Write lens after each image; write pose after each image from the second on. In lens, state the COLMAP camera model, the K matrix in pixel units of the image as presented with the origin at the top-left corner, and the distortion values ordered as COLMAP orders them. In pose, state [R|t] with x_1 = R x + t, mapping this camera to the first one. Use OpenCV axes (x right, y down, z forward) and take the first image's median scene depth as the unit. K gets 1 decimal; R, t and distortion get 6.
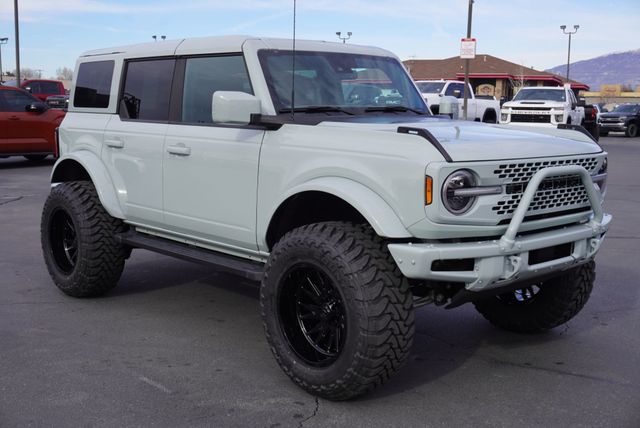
lens RADIAL K [[747.7, 0, 322.0], [0, 747.7, 229.9], [0, 0, 1]] dist [0.000639, 0.001412]
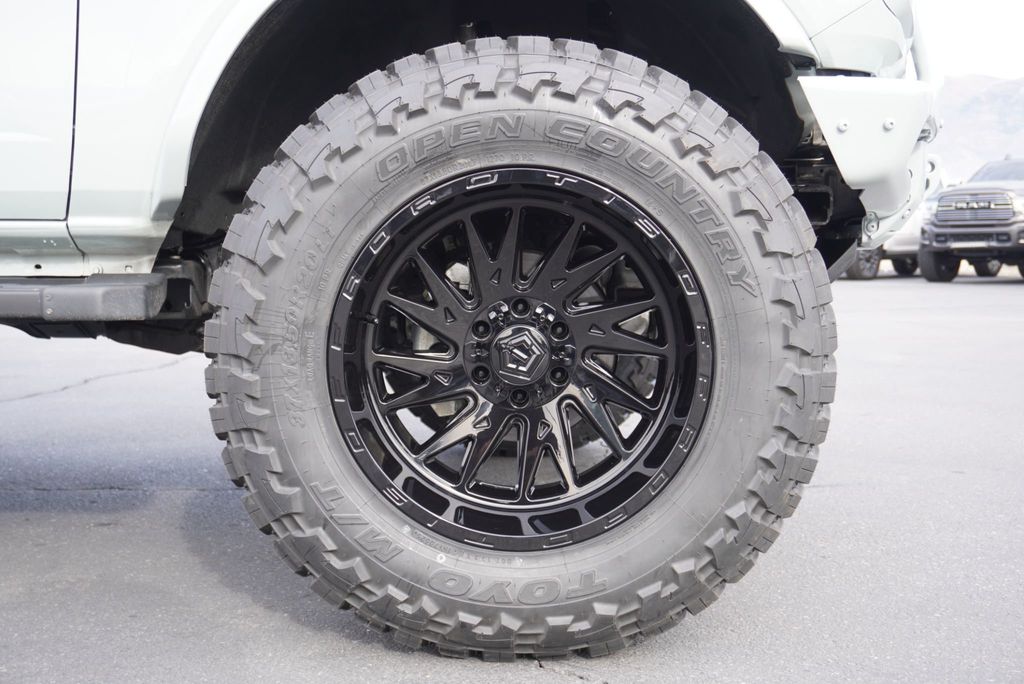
lens RADIAL K [[1233.4, 0, 510.3], [0, 1233.4, 321.8], [0, 0, 1]] dist [0.005188, 0.008027]
pose [[0.690927, -0.061602, 0.720295, -0.256165], [0.118558, 0.992528, -0.028840, 0.083813], [-0.713137, 0.105323, 0.693068, 0.513837]]
